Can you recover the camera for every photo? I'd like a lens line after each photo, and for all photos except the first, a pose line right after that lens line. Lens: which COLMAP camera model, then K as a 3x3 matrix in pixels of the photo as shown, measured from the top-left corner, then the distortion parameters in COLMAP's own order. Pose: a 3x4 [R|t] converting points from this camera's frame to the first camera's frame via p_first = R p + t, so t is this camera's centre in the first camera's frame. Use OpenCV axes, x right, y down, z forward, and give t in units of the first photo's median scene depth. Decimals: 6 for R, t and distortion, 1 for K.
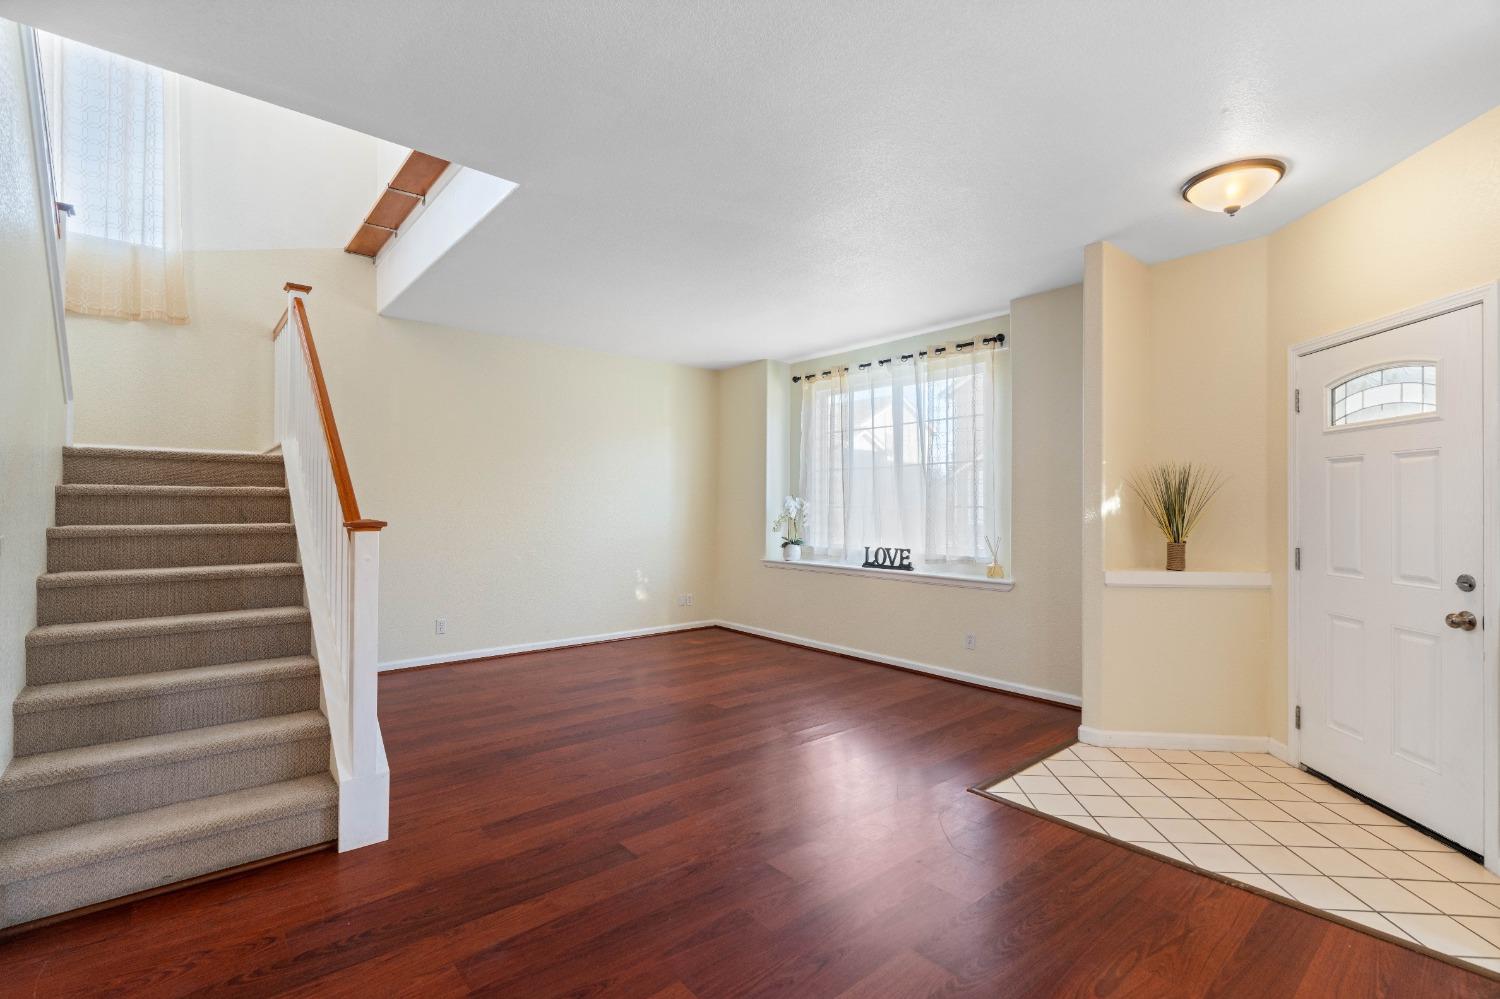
lens RADIAL K [[689.2, 0, 750.0], [0, 689.2, 499.5], [0, 0, 1]] dist [-0.003132, 0.000018]
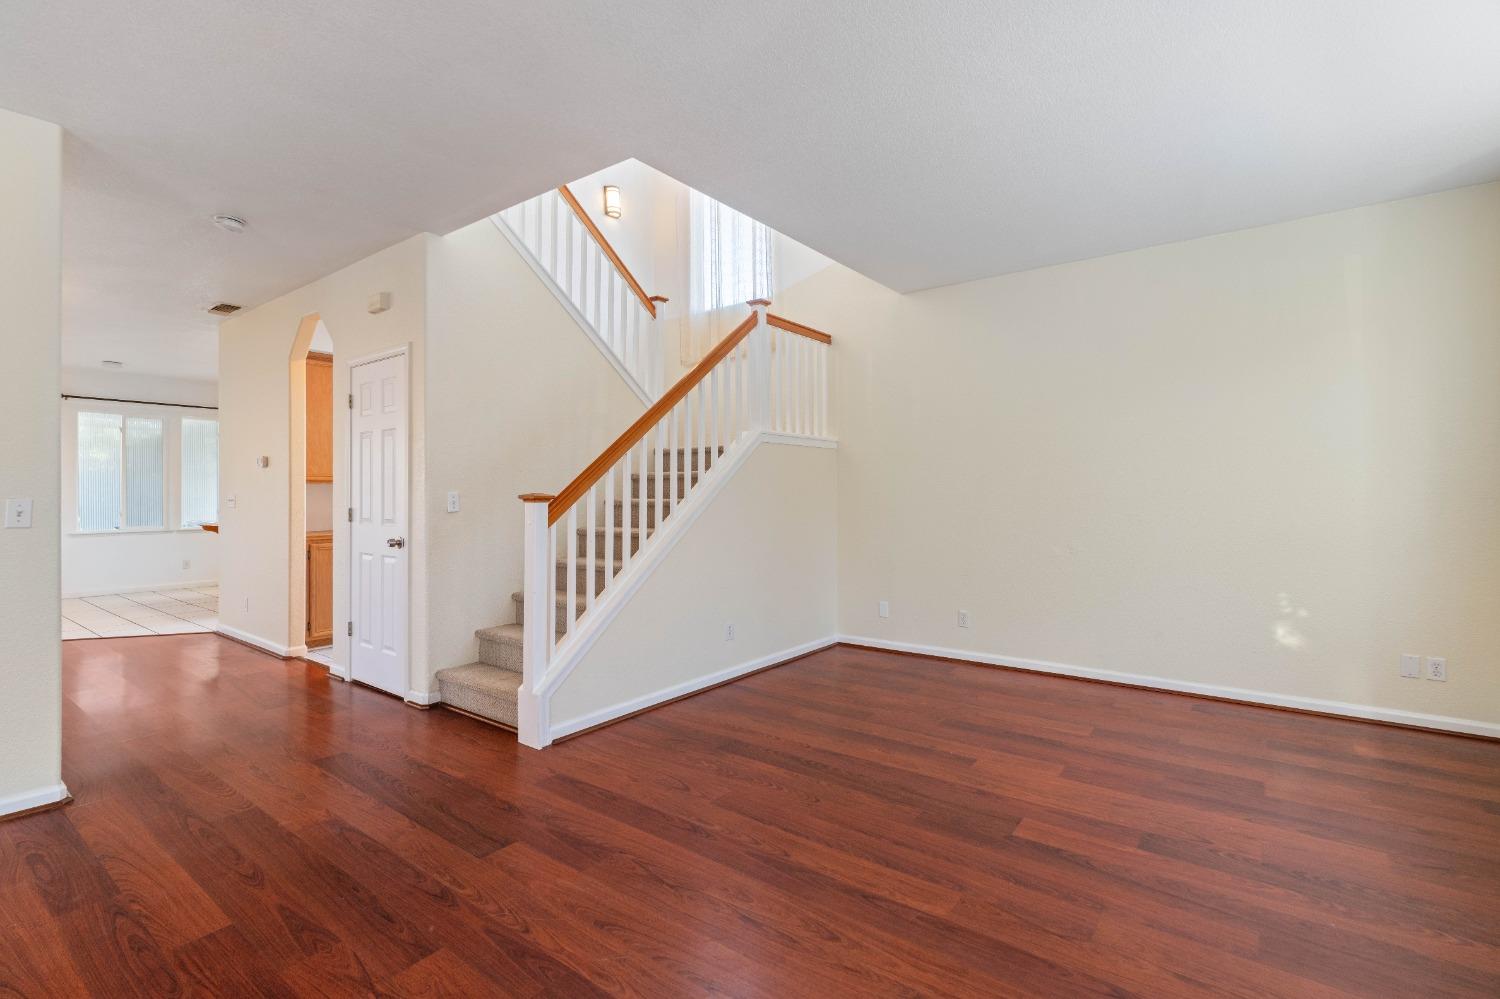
lens RADIAL K [[689.2, 0, 750.0], [0, 689.2, 499.5], [0, 0, 1]] dist [-0.003132, 0.000018]
pose [[0.211641, 0.006033, -0.977329, 0.649370], [0.012225, 0.999886, 0.008819, 0.026655], [0.977271, -0.013814, 0.211543, 0.926090]]
